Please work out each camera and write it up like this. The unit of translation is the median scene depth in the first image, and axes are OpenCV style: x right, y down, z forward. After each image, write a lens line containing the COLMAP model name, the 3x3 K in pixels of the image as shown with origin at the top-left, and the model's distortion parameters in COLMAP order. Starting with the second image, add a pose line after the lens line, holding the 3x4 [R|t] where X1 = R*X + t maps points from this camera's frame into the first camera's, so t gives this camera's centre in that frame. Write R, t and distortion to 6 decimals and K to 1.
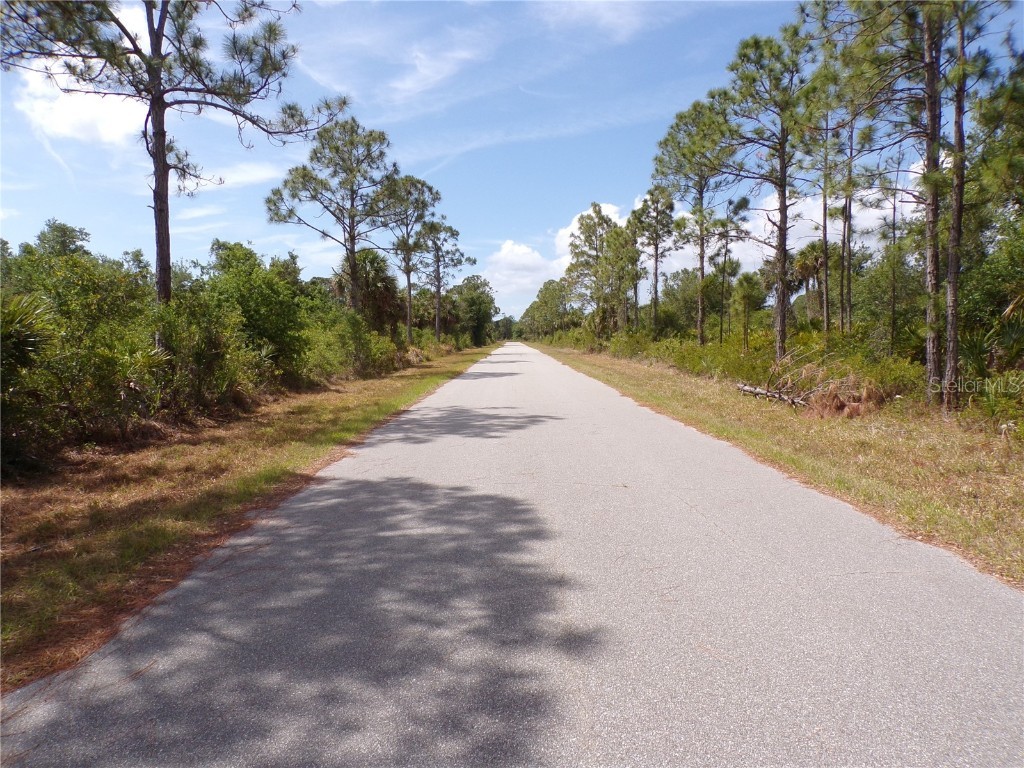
lens RADIAL K [[700.5, 0, 513.2], [0, 700.5, 386.6], [0, 0, 1]] dist [-0.005151, 0.048256]
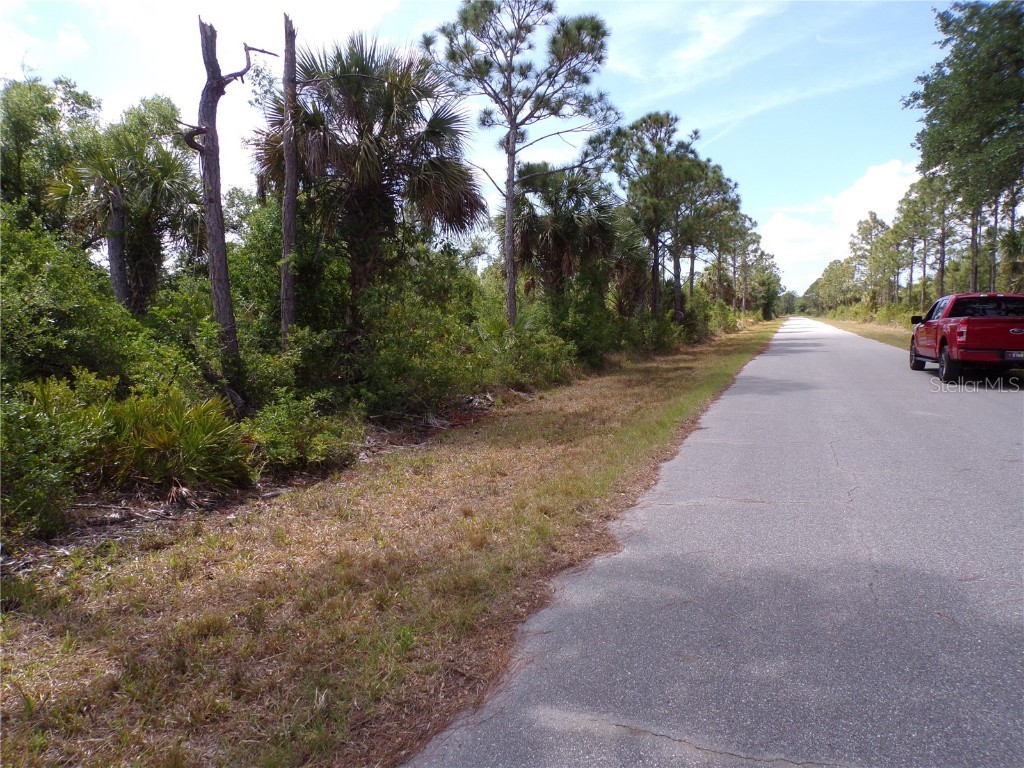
lens RADIAL K [[715.1, 0, 512.3], [0, 715.1, 411.8], [0, 0, 1]] dist [0.048973, 0.000253]
pose [[0.933146, 0.040260, -0.357236, -0.009406], [-0.016785, 0.997505, 0.068574, 0.026056], [0.359105, -0.057993, 0.931493, -0.372635]]
